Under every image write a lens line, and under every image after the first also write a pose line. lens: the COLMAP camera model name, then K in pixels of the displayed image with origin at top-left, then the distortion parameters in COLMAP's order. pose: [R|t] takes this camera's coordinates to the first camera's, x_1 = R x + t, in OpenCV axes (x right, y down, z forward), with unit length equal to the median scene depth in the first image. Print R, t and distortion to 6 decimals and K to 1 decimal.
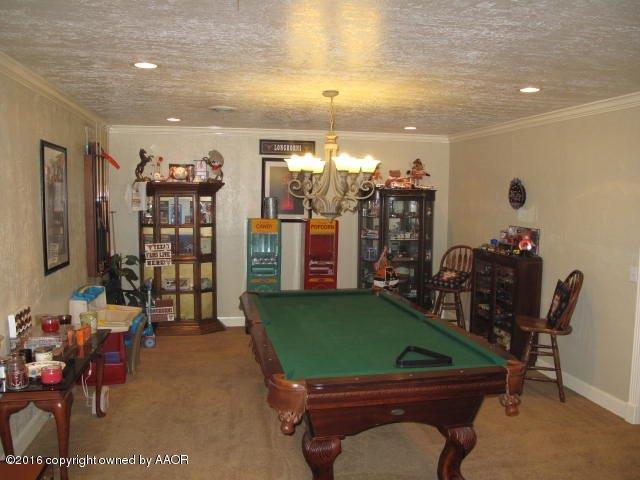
lens RADIAL K [[537.8, 0, 323.8], [0, 537.8, 242.1], [0, 0, 1]] dist [-0.141726, 0.105490]
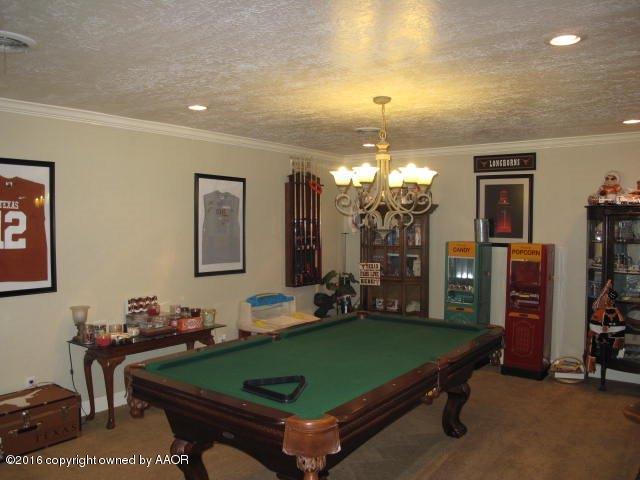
lens RADIAL K [[537.8, 0, 322.7], [0, 537.8, 240.0], [0, 0, 1]] dist [-0.141726, 0.105490]
pose [[0.665846, 0.012506, -0.745984, 0.419064], [-0.058913, 0.997619, -0.035860, 0.000929], [0.743759, 0.067825, 0.664998, 0.216950]]
